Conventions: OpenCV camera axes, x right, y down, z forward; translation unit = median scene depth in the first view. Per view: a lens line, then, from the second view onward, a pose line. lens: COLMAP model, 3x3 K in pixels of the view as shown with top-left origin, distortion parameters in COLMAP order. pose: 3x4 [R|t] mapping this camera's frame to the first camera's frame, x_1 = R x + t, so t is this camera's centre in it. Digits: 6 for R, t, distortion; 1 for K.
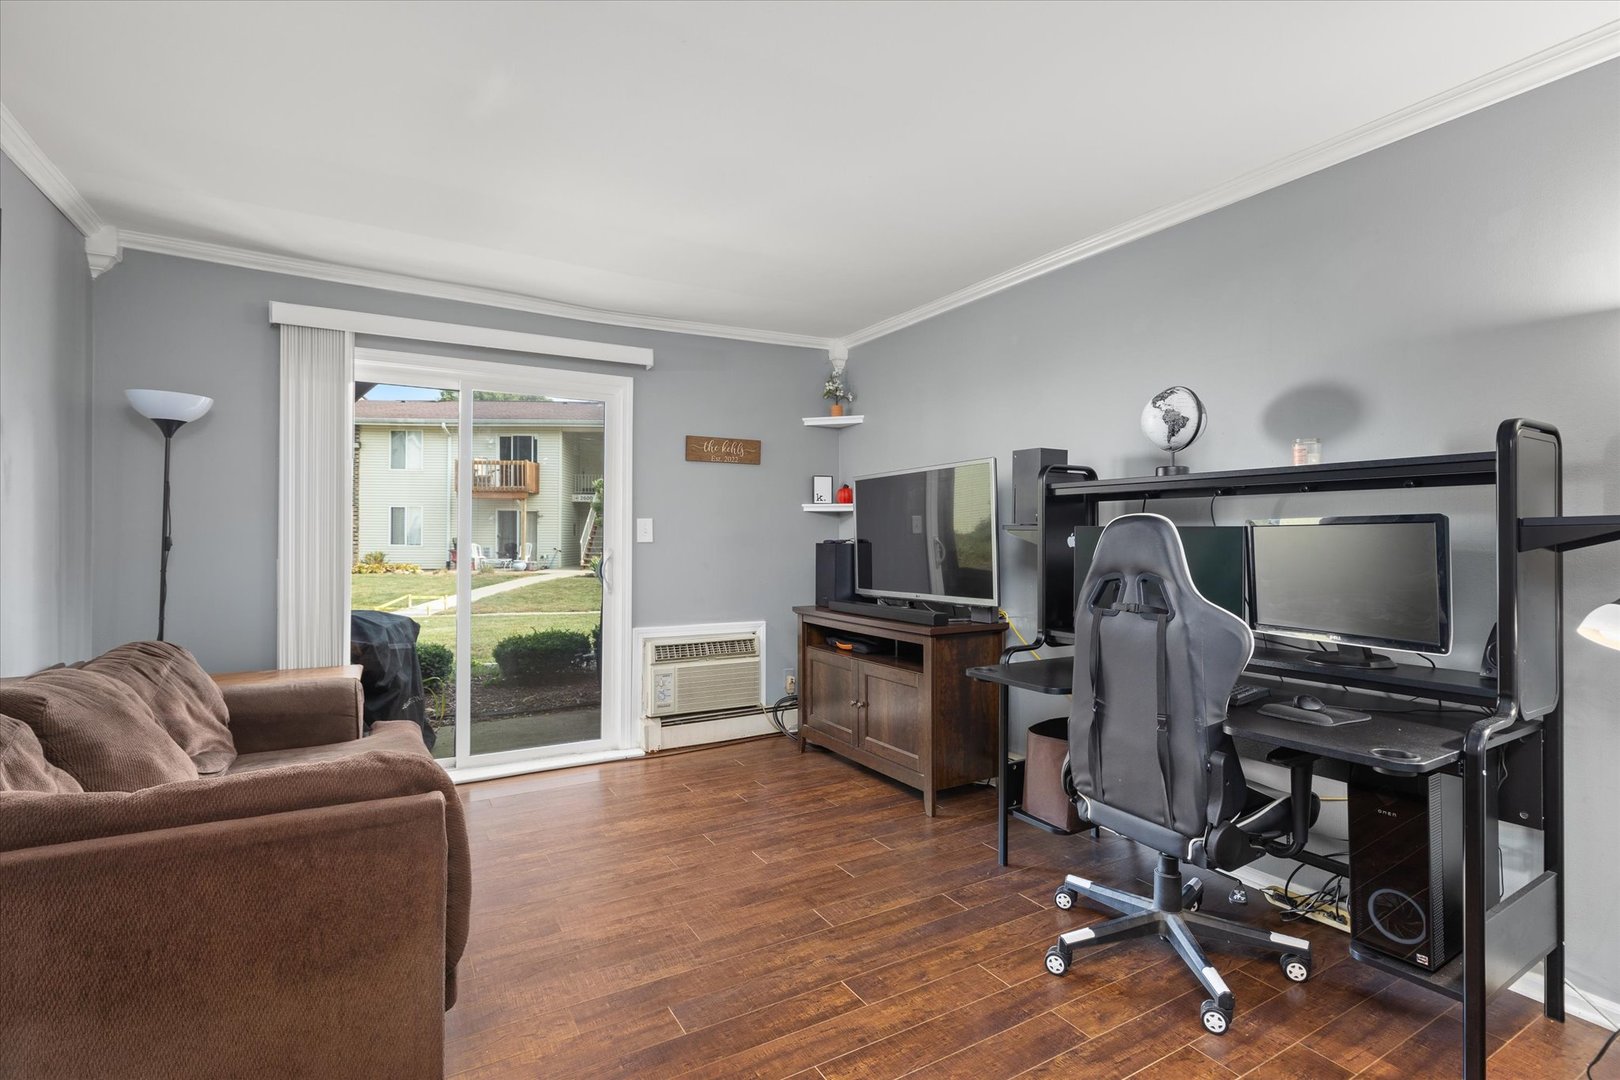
lens RADIAL K [[768.7, 0, 814.1], [0, 768.7, 535.2], [0, 0, 1]] dist [-0.000572, -0.000612]
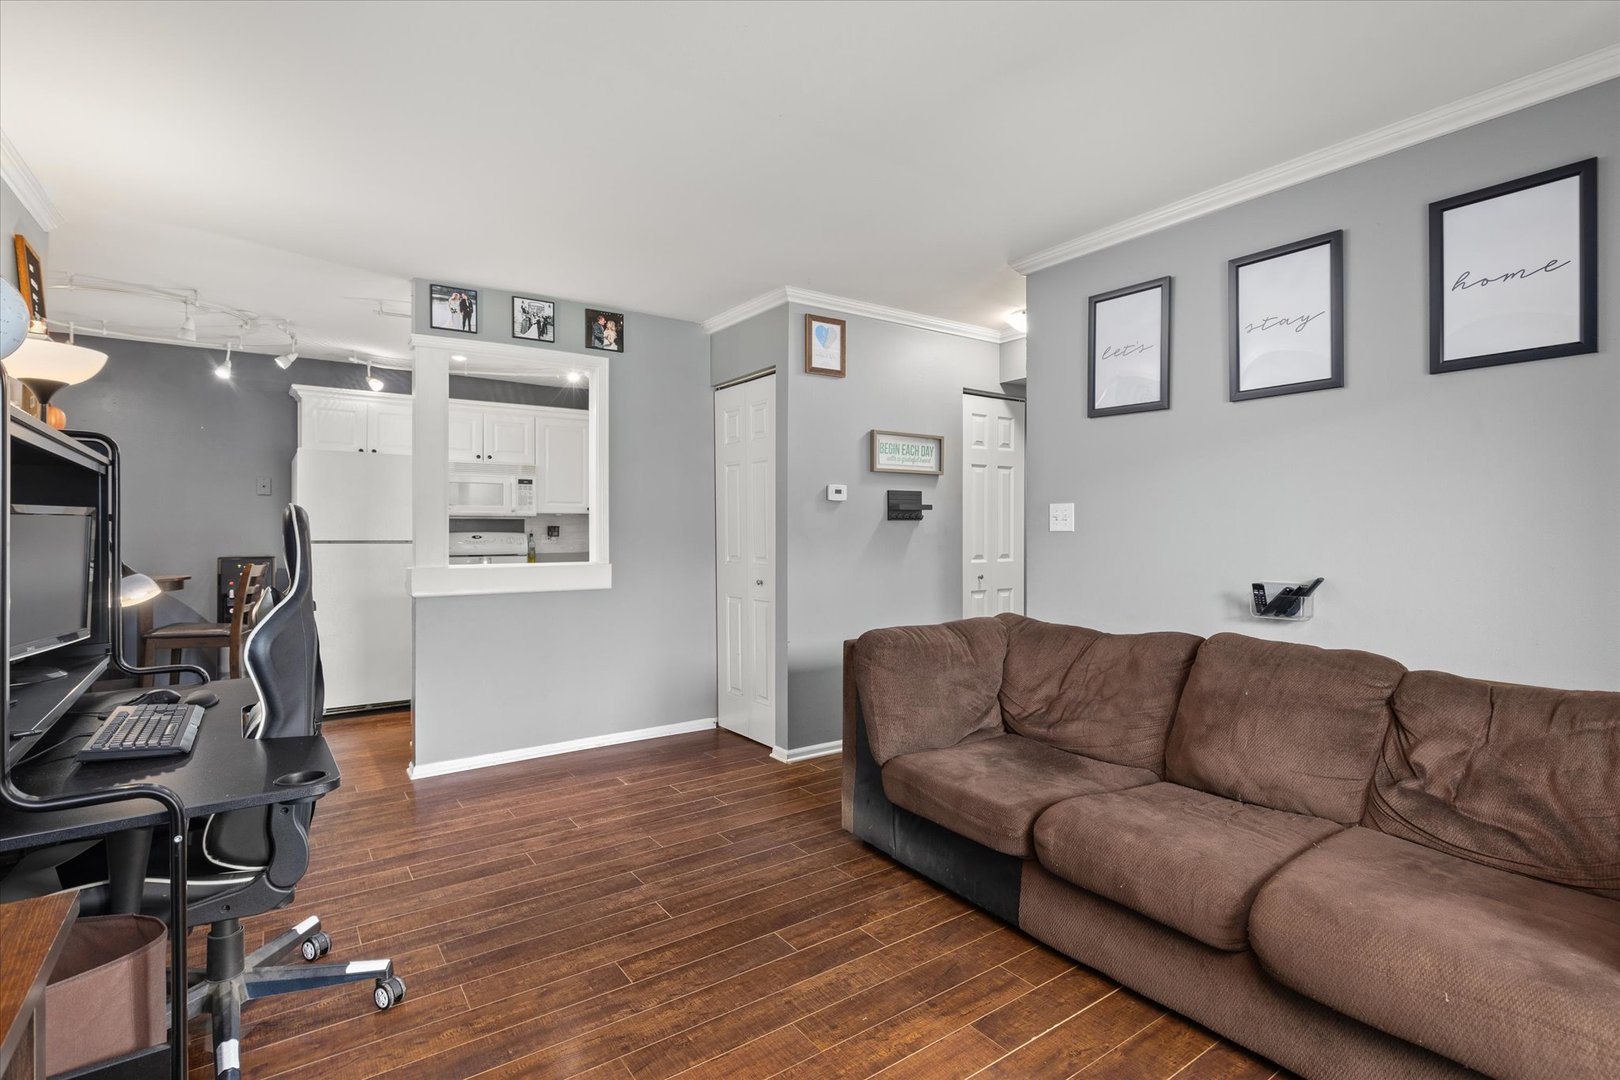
lens RADIAL K [[759.3, 0, 809.8], [0, 759.3, 530.2], [0, 0, 1]] dist [-0.002983, -0.000206]
pose [[-0.996334, -0.000410, -0.085546, -0.067475], [-0.000468, 1.000000, 0.000667, 0.002035], [0.085546, 0.000704, -0.996334, 1.255489]]
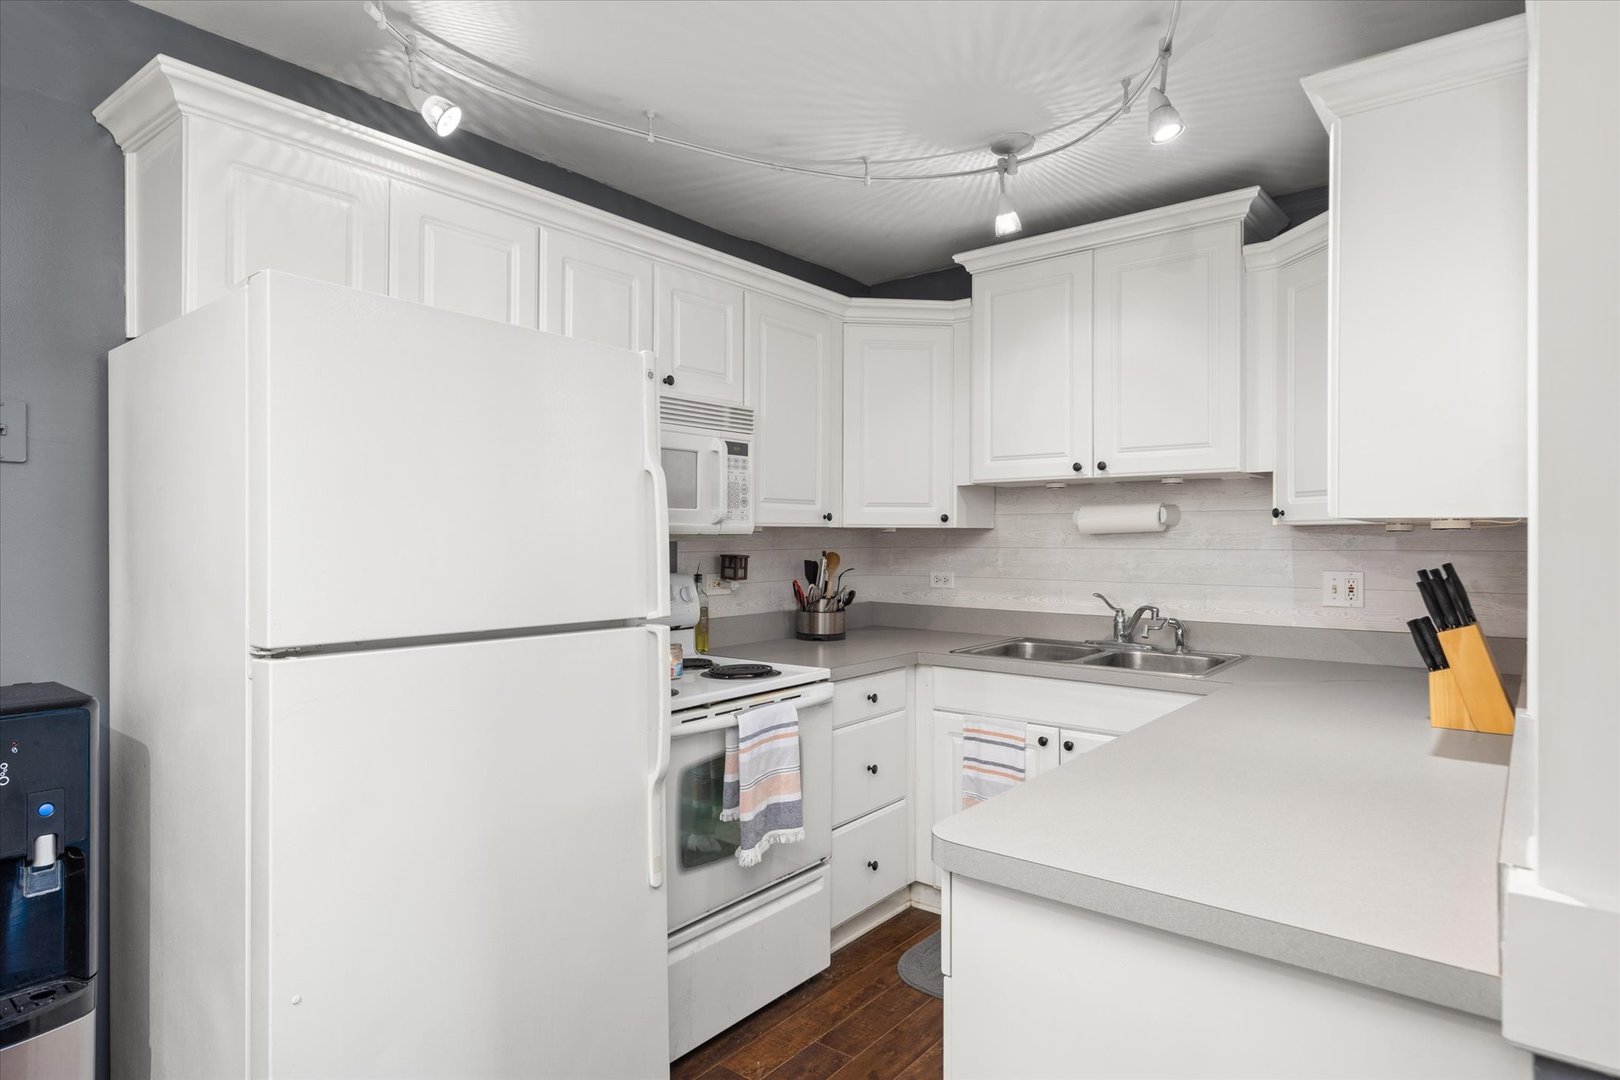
lens RADIAL K [[891.0, 0, 807.4], [0, 891.0, 532.7], [0, 0, 1]] dist [0.002490, 0.000532]
pose [[-0.935484, -0.003777, -0.353349, 0.701556], [-0.003720, 0.999993, -0.000841, -0.031647], [0.353350, 0.000528, -0.935491, 0.197090]]
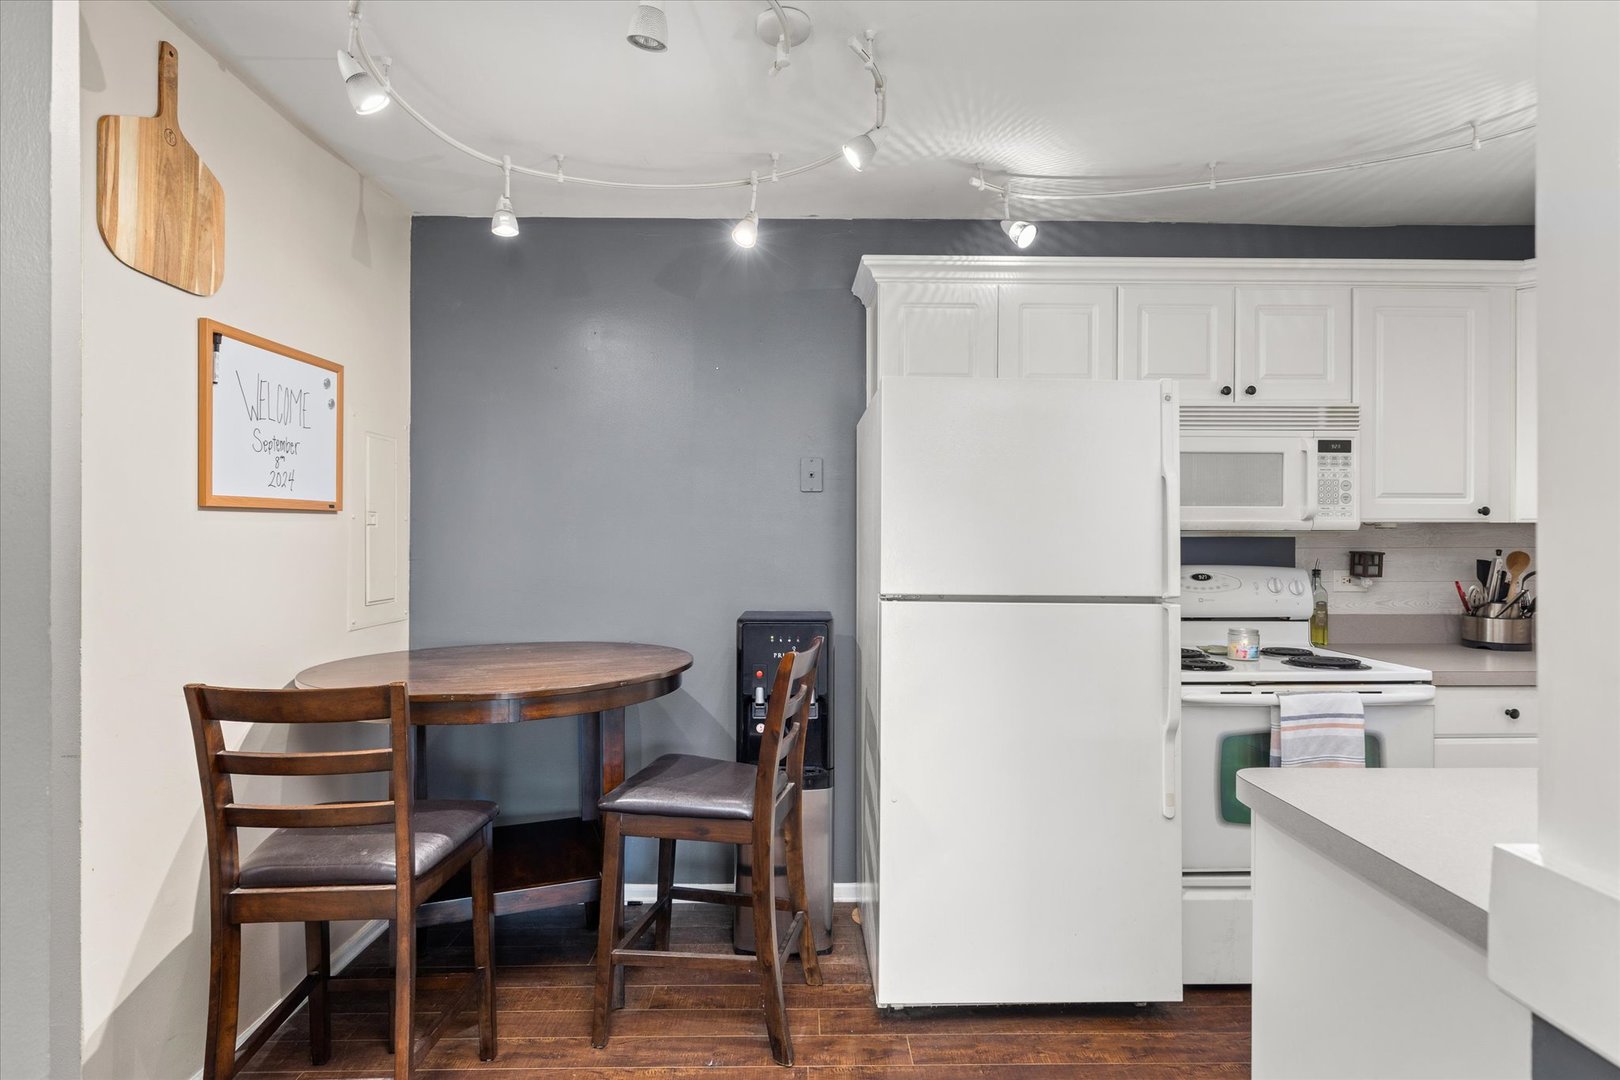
lens RADIAL K [[837.7, 0, 810.0], [0, 837.7, 540.0], [0, 0, 1]] dist [-0.020124, -0.000096]
pose [[-0.866431, -0.005339, 0.499267, 0.500075], [-0.001585, 0.999967, 0.007942, -0.026566], [-0.499293, 0.006090, -0.866412, 0.337304]]
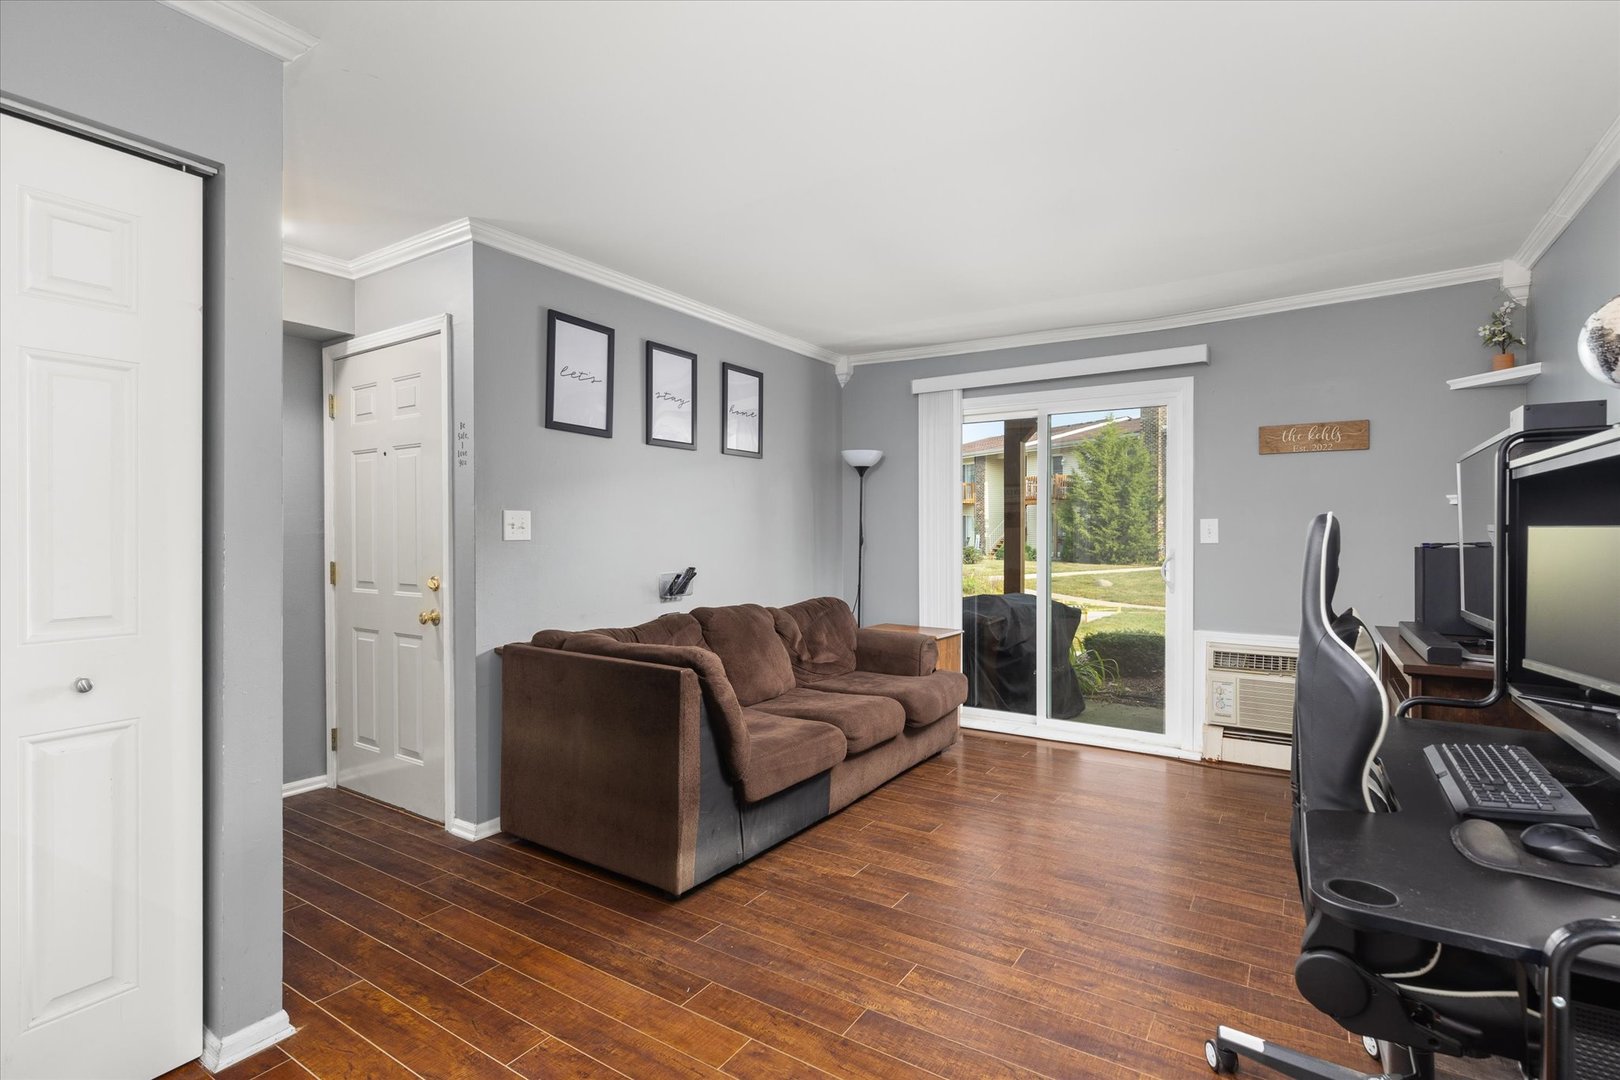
lens RADIAL K [[768.7, 0, 814.1], [0, 768.7, 535.2], [0, 0, 1]] dist [-0.000572, -0.000612]
pose [[0.446329, 0.001410, -0.894868, 0.554351], [0.000712, 0.999998, 0.001931, -0.003889], [0.894869, -0.001498, 0.446327, 0.157028]]
